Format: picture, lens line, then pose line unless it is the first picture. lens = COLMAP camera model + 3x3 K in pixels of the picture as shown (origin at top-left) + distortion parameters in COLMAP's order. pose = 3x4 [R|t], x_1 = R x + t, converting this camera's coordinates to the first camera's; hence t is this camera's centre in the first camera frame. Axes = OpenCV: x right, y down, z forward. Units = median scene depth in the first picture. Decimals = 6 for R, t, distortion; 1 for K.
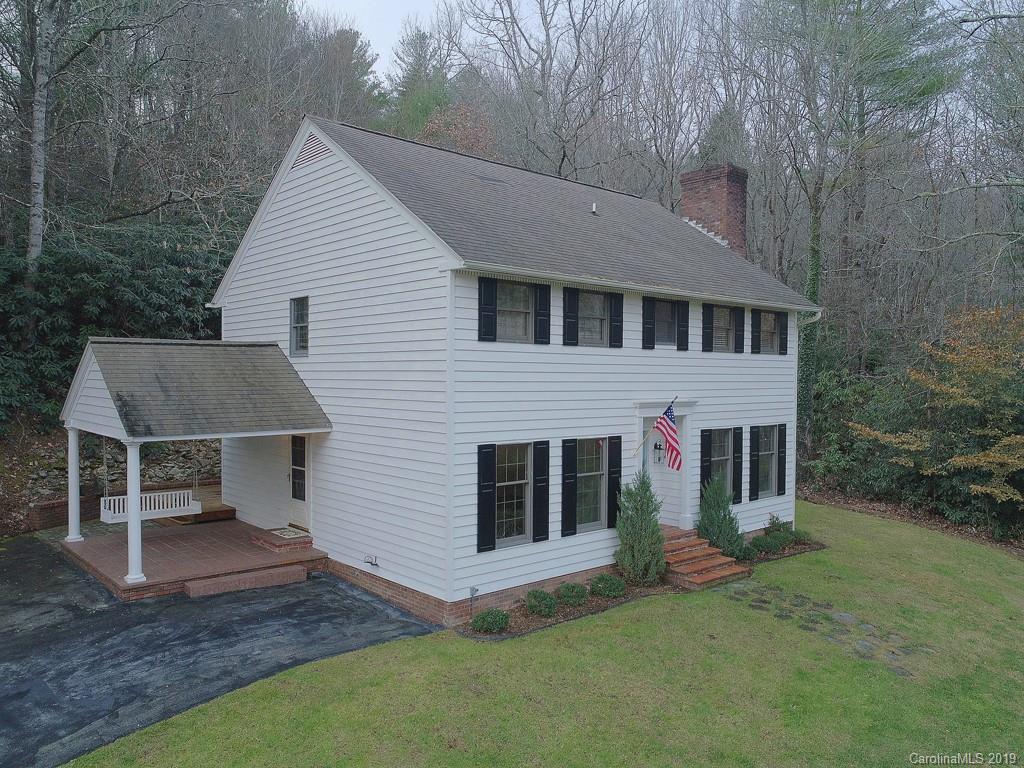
lens RADIAL K [[773.6, 0, 512.0], [0, 773.6, 384.0], [0, 0, 1]] dist [-0.002485, 0.003222]
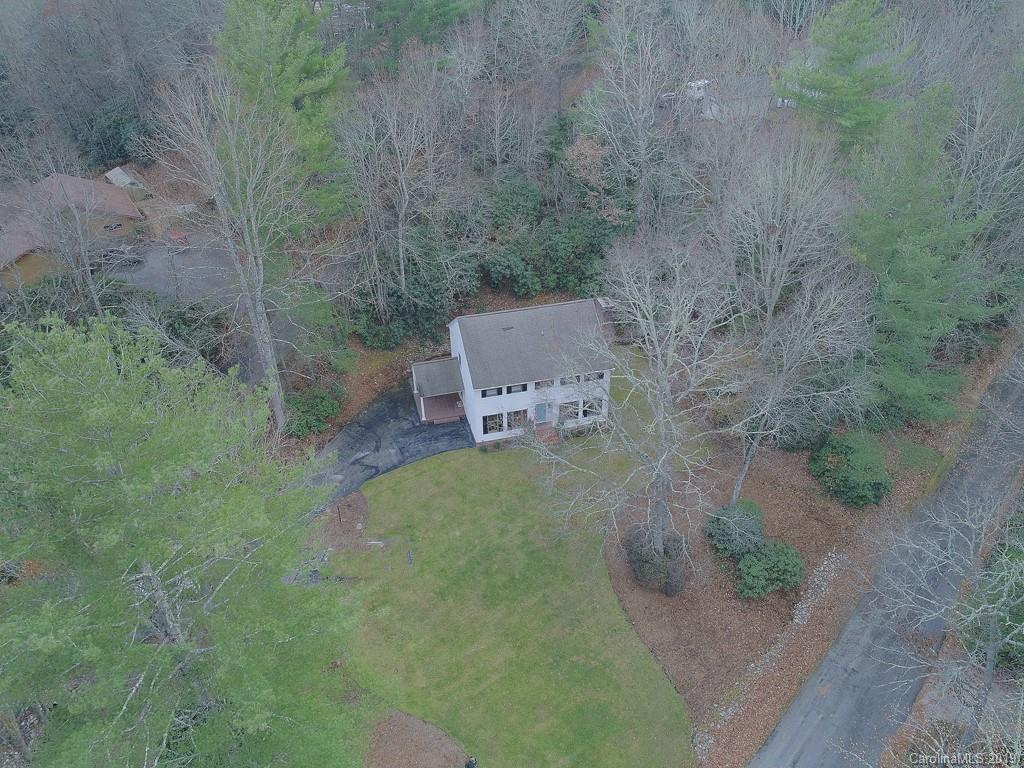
lens RADIAL K [[773.6, 0, 512.0], [0, 773.6, 384.0], [0, 0, 1]] dist [-0.002485, 0.003222]
pose [[0.890620, 0.234613, -0.389554, 1.724534], [0.016406, 0.839503, 0.543107, -2.390056], [0.454452, -0.490093, 0.743830, -2.107416]]
